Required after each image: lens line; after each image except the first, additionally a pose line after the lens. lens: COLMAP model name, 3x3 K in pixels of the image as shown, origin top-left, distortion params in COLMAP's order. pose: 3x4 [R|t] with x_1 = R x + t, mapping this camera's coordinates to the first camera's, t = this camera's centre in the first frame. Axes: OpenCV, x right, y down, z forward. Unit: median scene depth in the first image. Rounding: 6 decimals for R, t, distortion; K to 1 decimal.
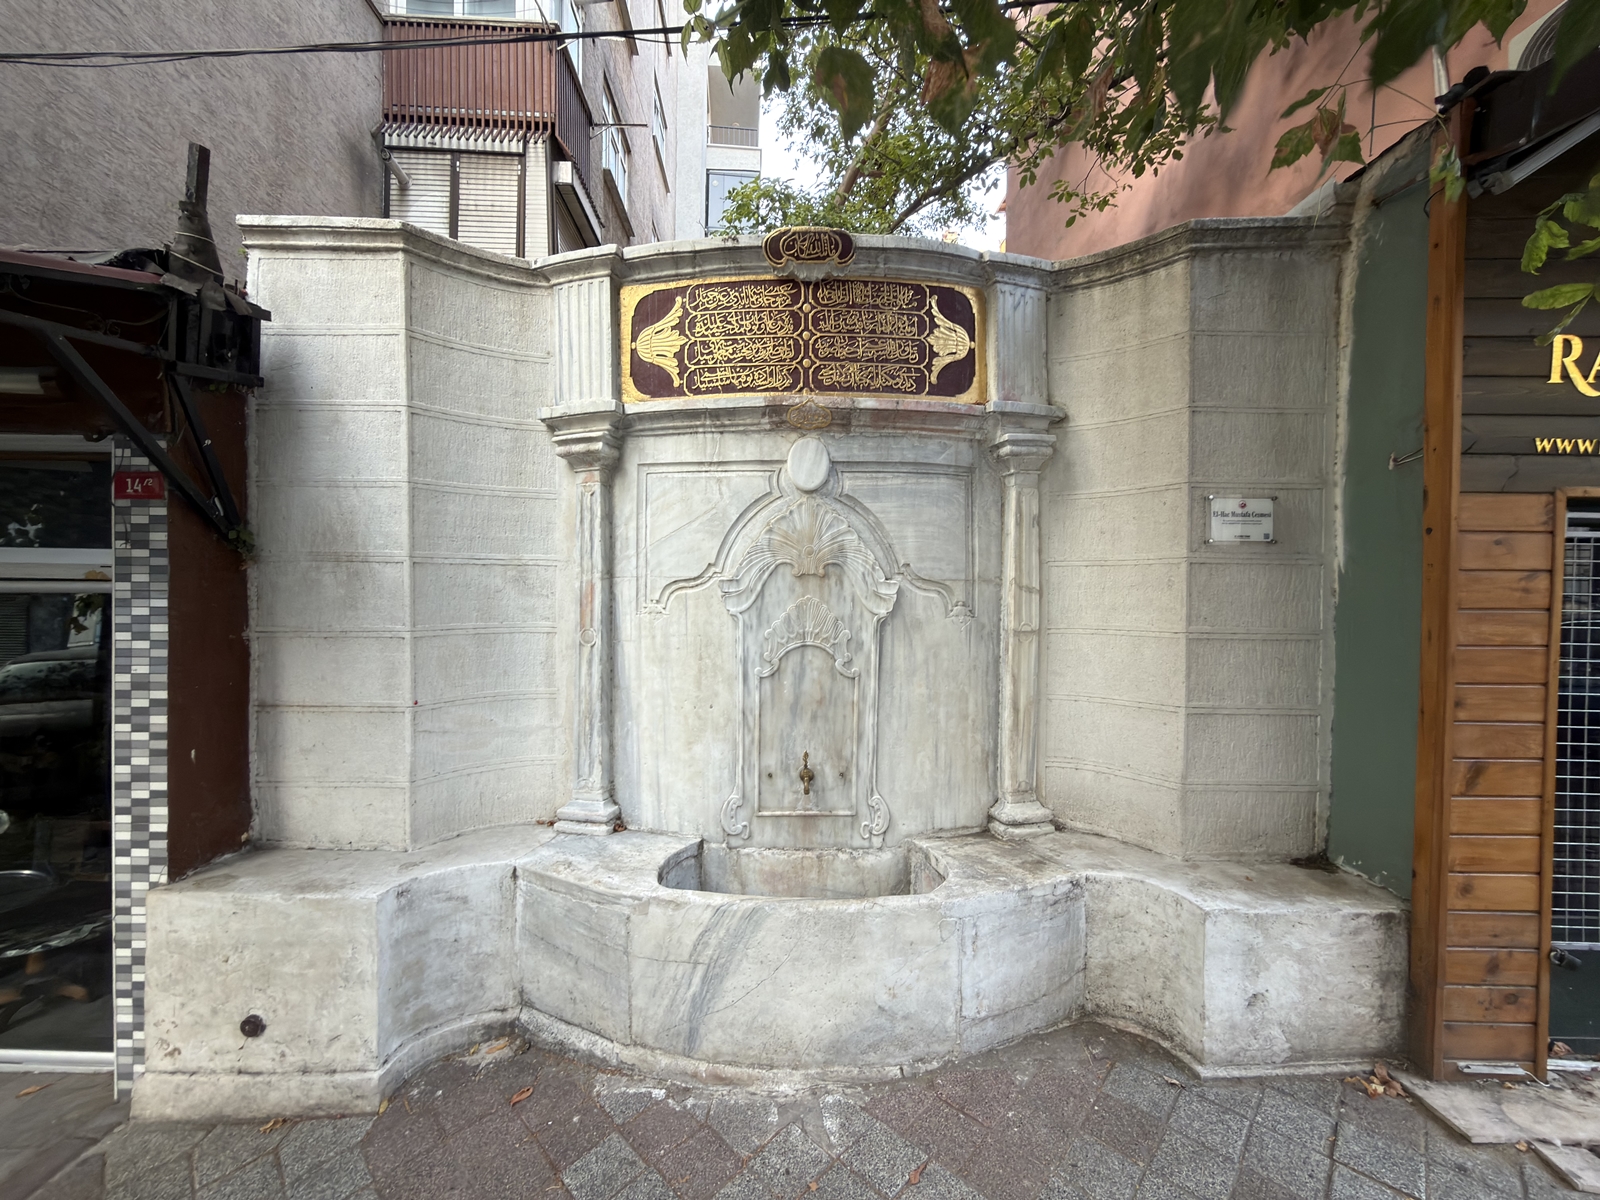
lens RADIAL K [[643.6, 0, 800.4], [0, 643.6, 599.6], [0, 0, 1]] dist [-0.000227, -0.000137]
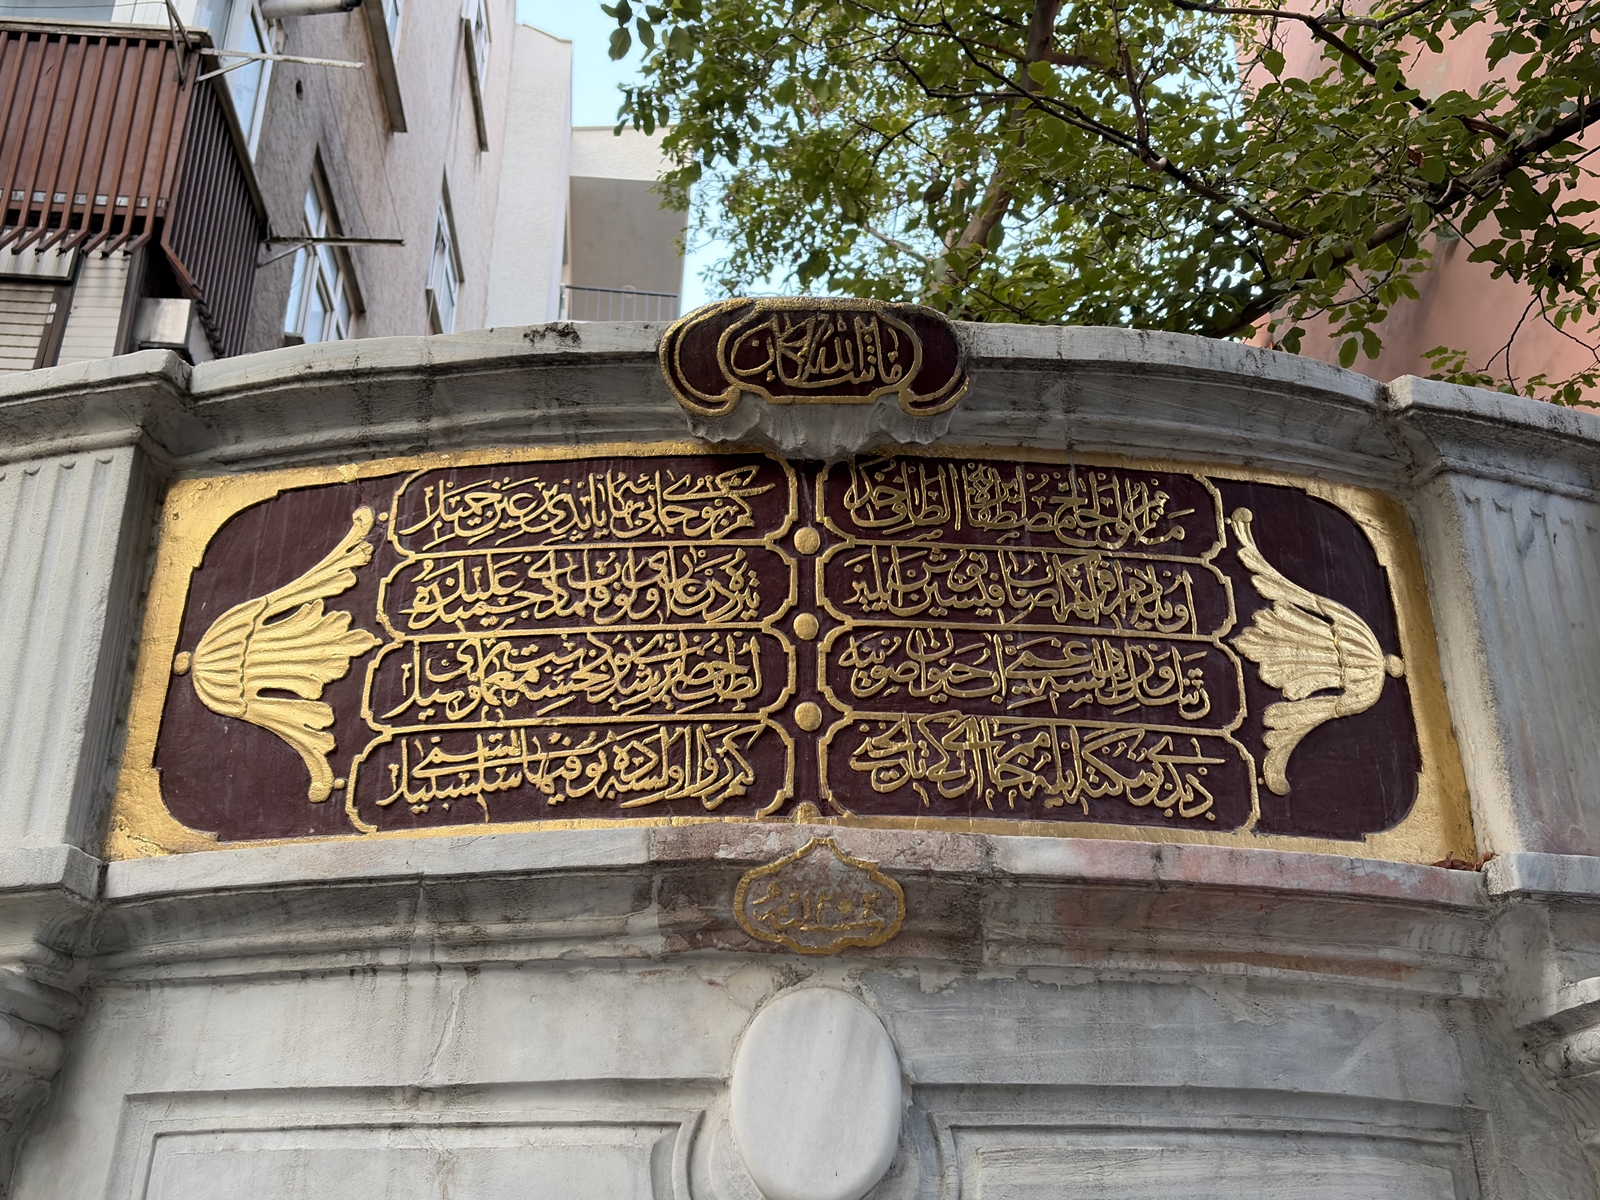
lens RADIAL K [[1738.3, 0, 802.9], [0, 1738.3, 602.4], [0, 0, 1]] dist [0.039635, 0.000000]
pose [[0.999858, 0.004861, 0.016115, -0.004138], [0.003051, 0.889185, -0.457537, -0.072514], [-0.016554, 0.457522, 0.889044, 0.318925]]
